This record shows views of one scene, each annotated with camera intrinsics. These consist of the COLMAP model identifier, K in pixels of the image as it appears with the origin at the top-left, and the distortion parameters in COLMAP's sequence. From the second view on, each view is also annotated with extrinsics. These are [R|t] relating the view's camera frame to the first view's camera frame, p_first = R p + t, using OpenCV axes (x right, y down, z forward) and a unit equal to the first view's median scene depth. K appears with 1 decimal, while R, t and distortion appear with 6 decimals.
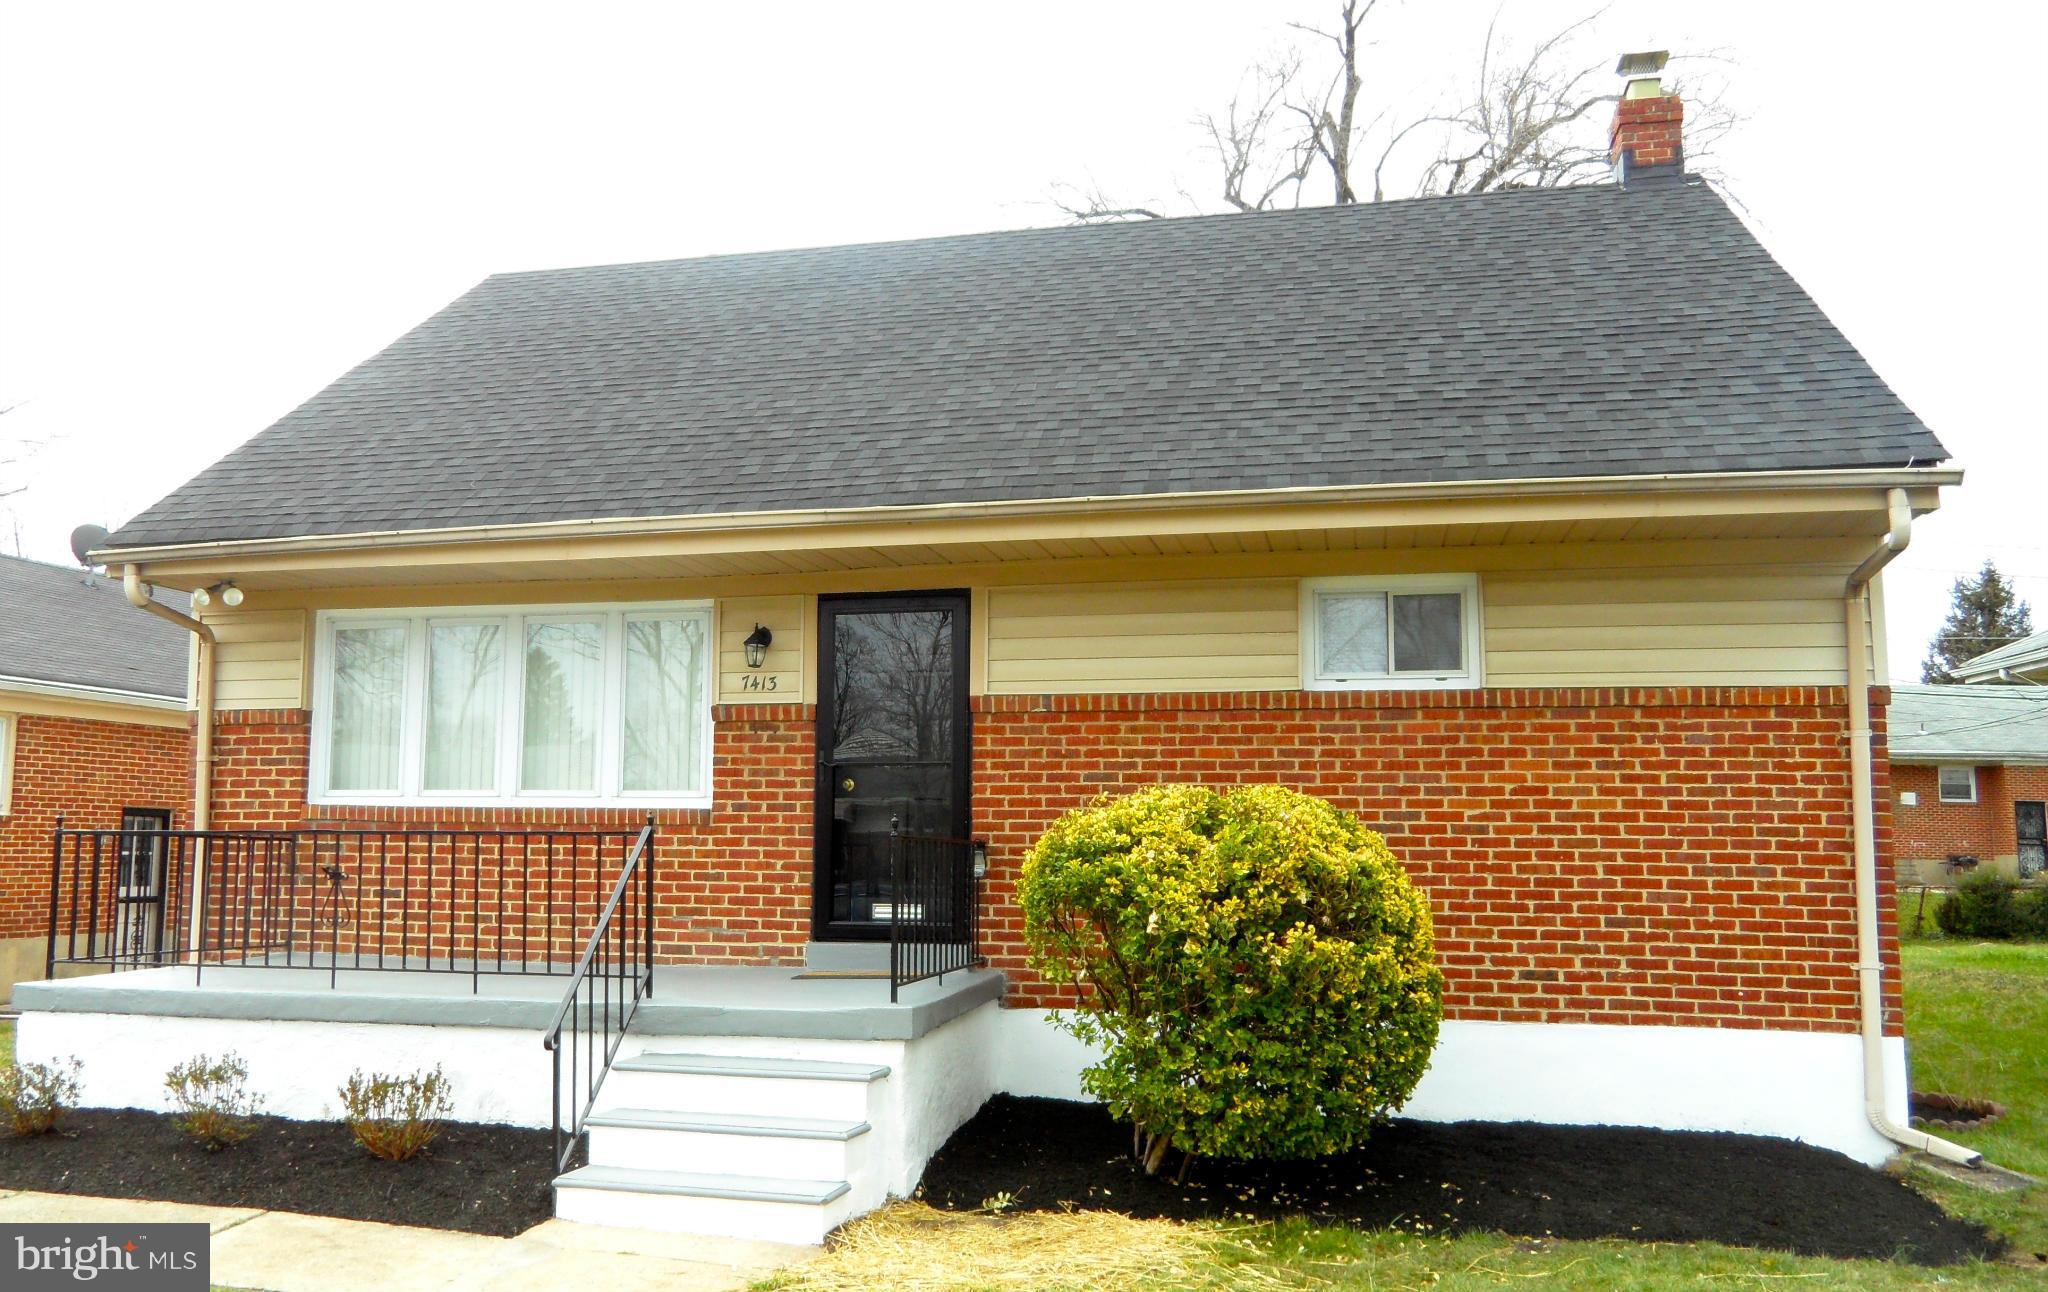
lens RADIAL K [[1680.4, 0, 1024.0], [0, 1680.4, 646.0], [0, 0, 1]] dist [-0.006821, 0.014393]
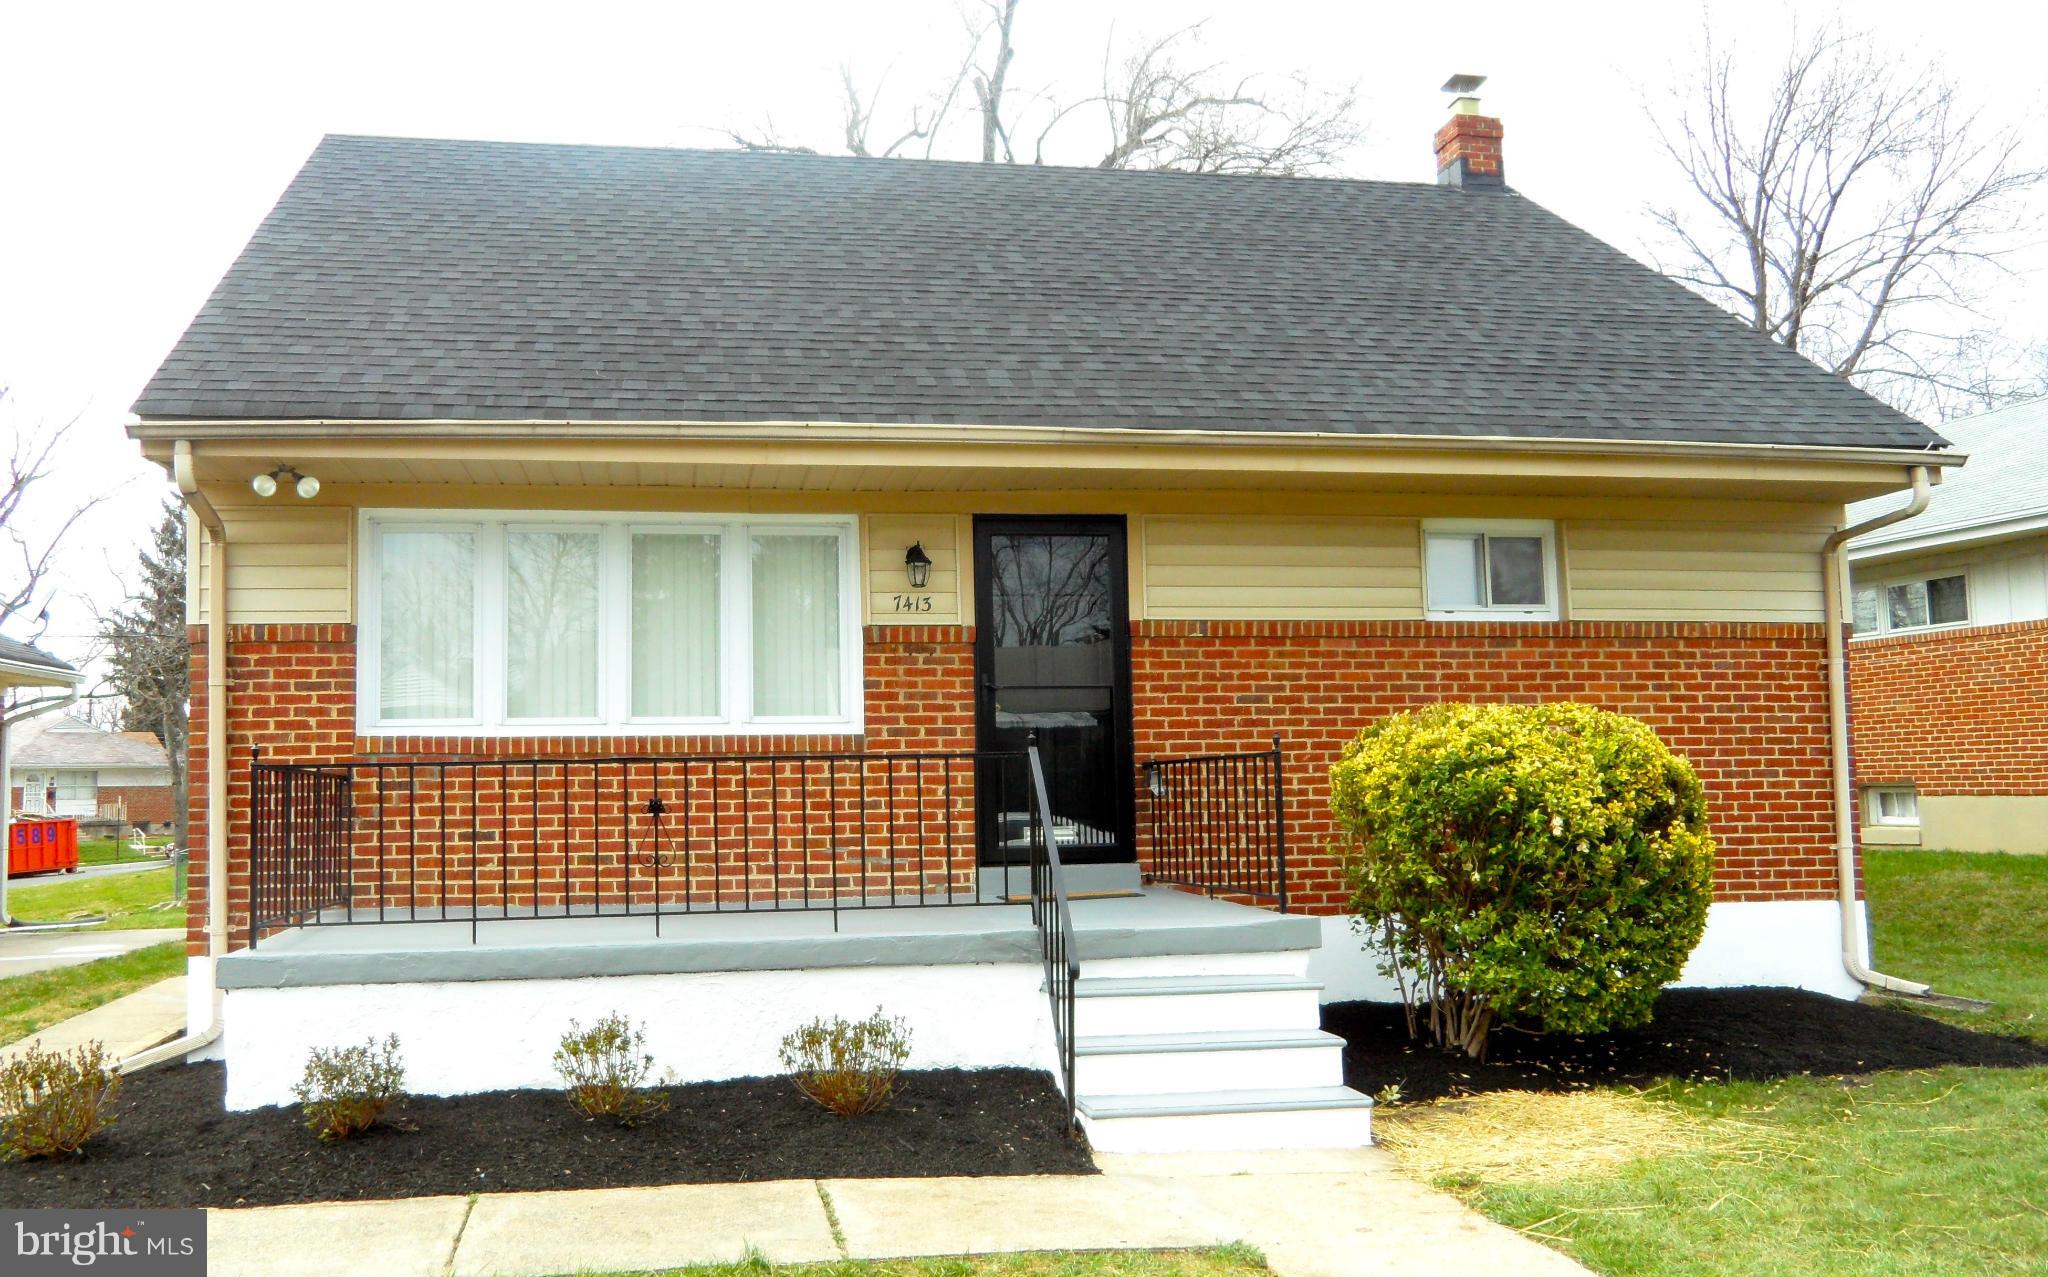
lens RADIAL K [[1622.1, 0, 1024.0], [0, 1622.1, 638.5], [0, 0, 1]] dist [0.004827, -0.002709]
pose [[0.915369, 0.011890, 0.402440, -0.501551], [-0.024530, 0.999354, 0.026267, 0.016846], [-0.401868, -0.033916, 0.915069, 0.127308]]
